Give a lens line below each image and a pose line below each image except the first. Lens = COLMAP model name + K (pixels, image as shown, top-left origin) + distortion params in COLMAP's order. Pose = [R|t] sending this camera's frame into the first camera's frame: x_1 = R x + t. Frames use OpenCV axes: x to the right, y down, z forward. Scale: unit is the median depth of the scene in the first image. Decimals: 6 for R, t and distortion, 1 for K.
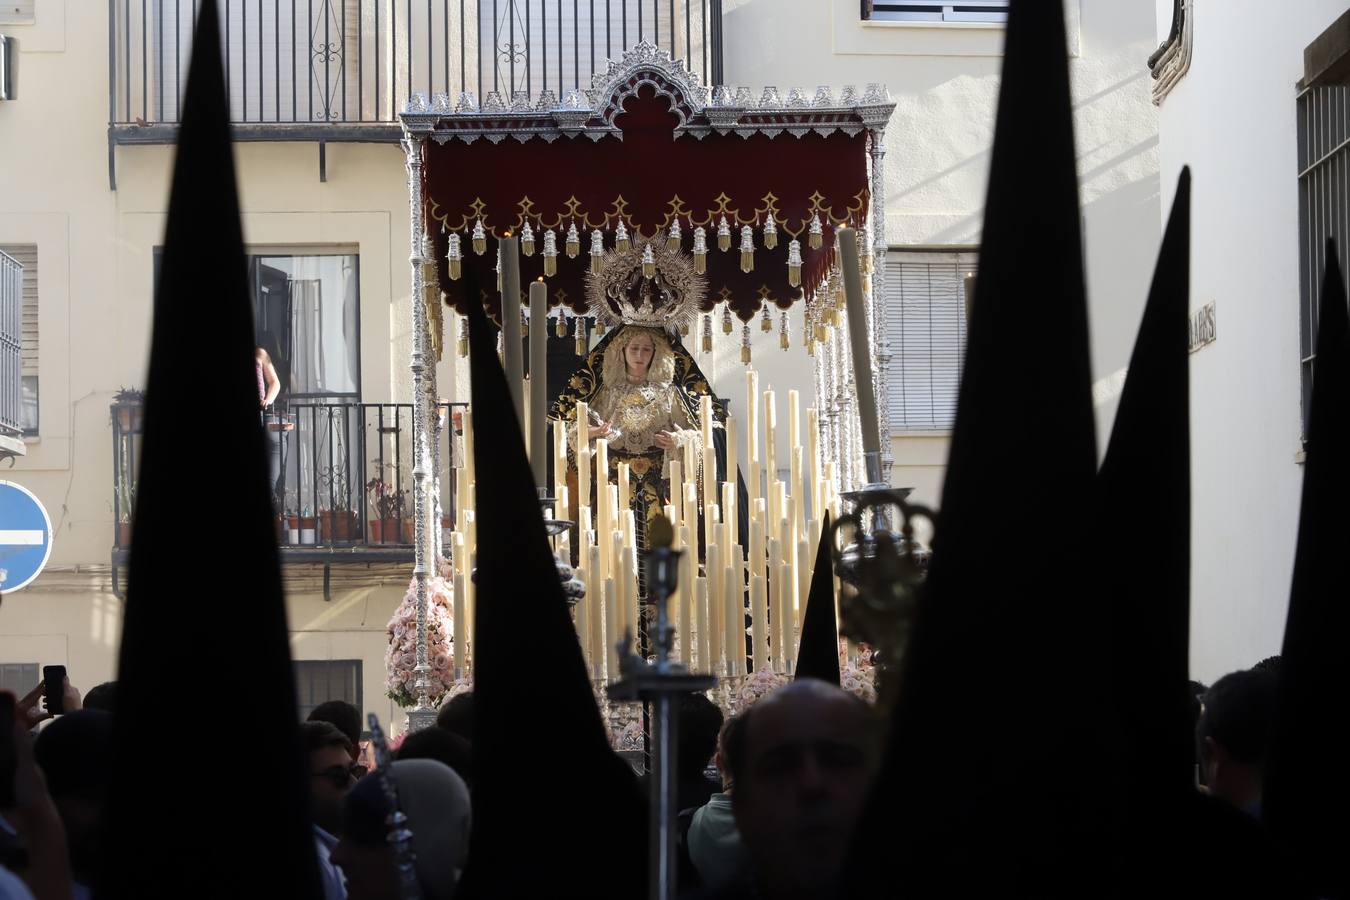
lens RADIAL K [[3536.6, 0, 675.0], [0, 3536.6, 450.0], [0, 0, 1]] dist [0.196500, -0.538172]
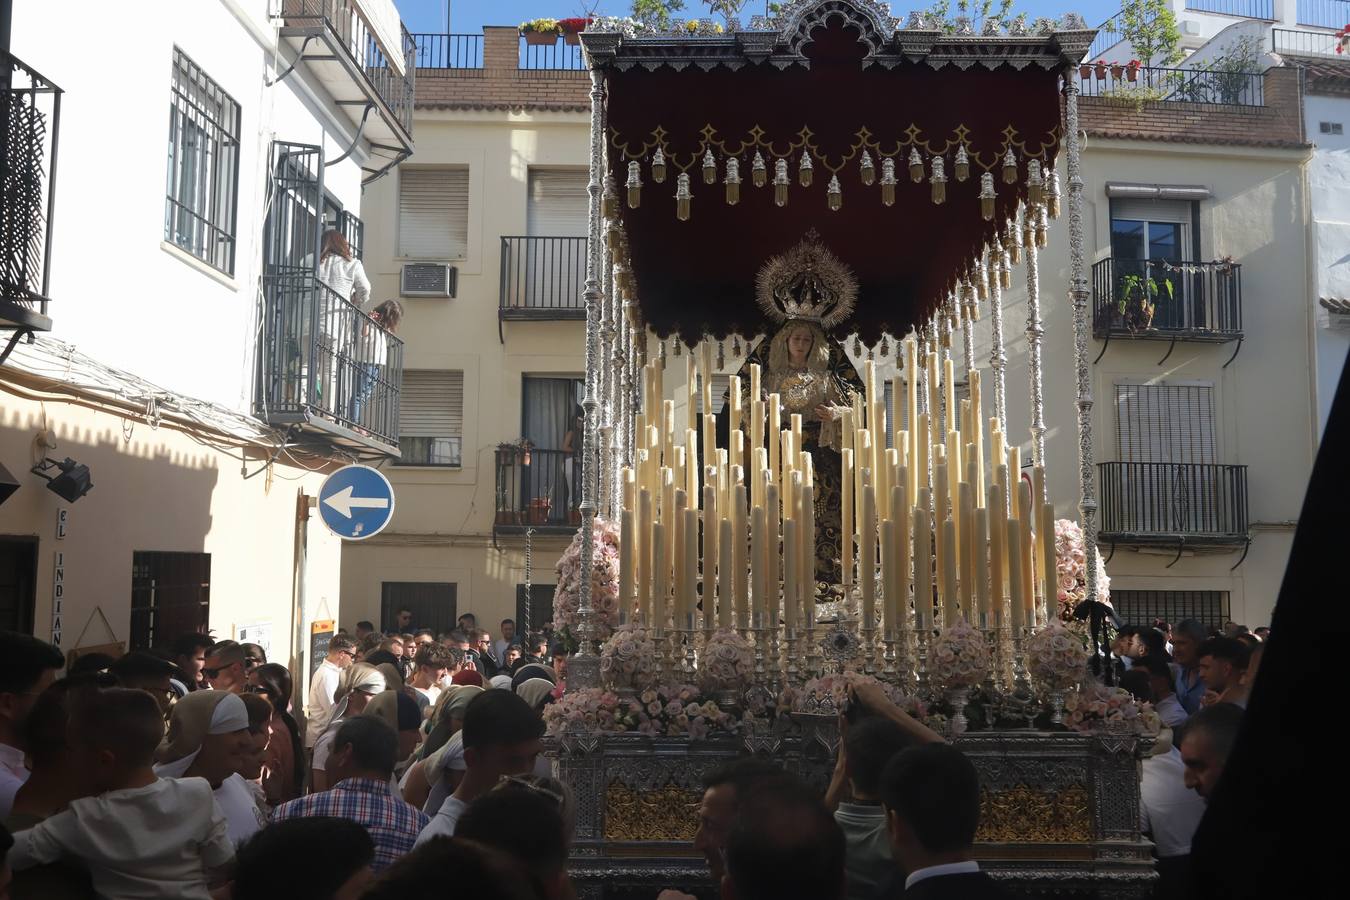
lens RADIAL K [[1132.0, 0, 701.6], [0, 1132.0, 469.5], [0, 0, 1]] dist [0.010428, -0.000517]
pose [[0.998583, 0.021224, -0.048805, -0.026823], [-0.023160, 0.998953, -0.039459, 0.034966], [0.047916, 0.040534, 0.998029, 0.692979]]
